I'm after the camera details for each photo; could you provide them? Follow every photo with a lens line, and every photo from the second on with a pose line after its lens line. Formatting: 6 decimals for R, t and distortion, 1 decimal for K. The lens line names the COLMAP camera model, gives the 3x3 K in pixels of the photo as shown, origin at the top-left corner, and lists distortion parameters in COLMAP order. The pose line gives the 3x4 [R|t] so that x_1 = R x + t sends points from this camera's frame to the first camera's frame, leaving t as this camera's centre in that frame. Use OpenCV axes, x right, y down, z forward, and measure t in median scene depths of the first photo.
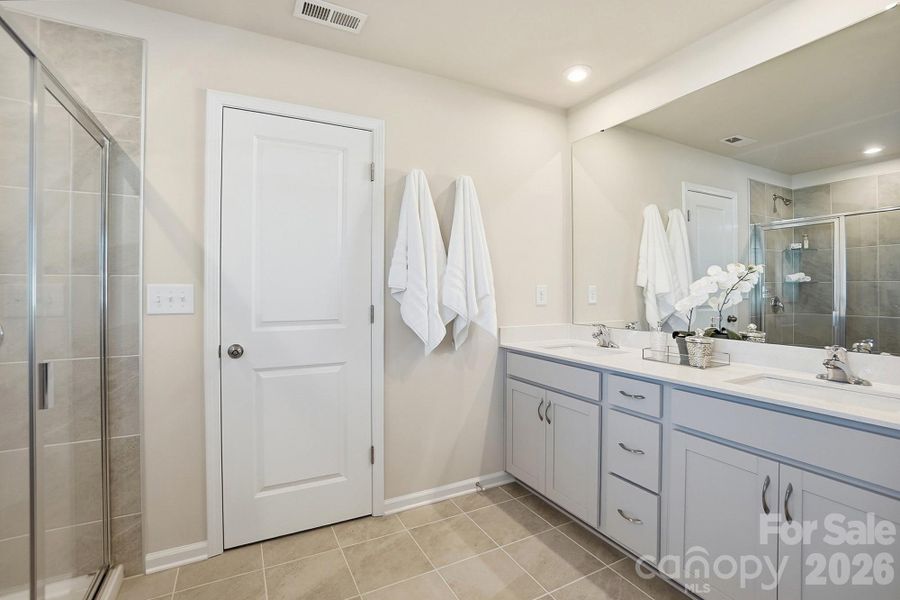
lens RADIAL K [[406.7, 0, 446.2], [0, 406.7, 294.0], [0, 0, 1]] dist [-0.065321, 0.023843]
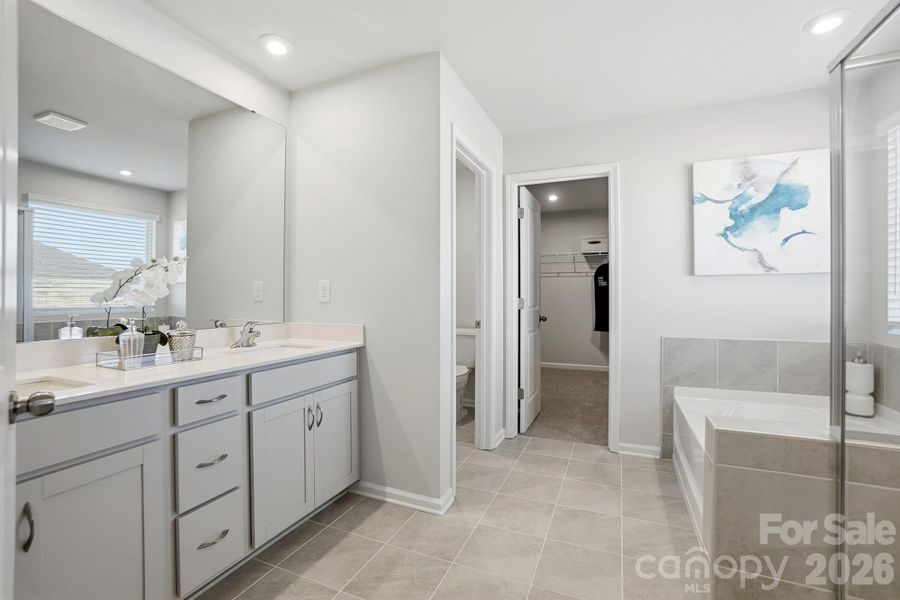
lens RADIAL K [[406.7, 0, 446.2], [0, 406.7, 294.0], [0, 0, 1]] dist [-0.065321, 0.023843]
pose [[-0.636370, 0.002981, 0.771379, -0.622740], [0.000116, 0.999993, -0.003769, 0.011438], [-0.771384, -0.002309, -0.636365, 1.284568]]
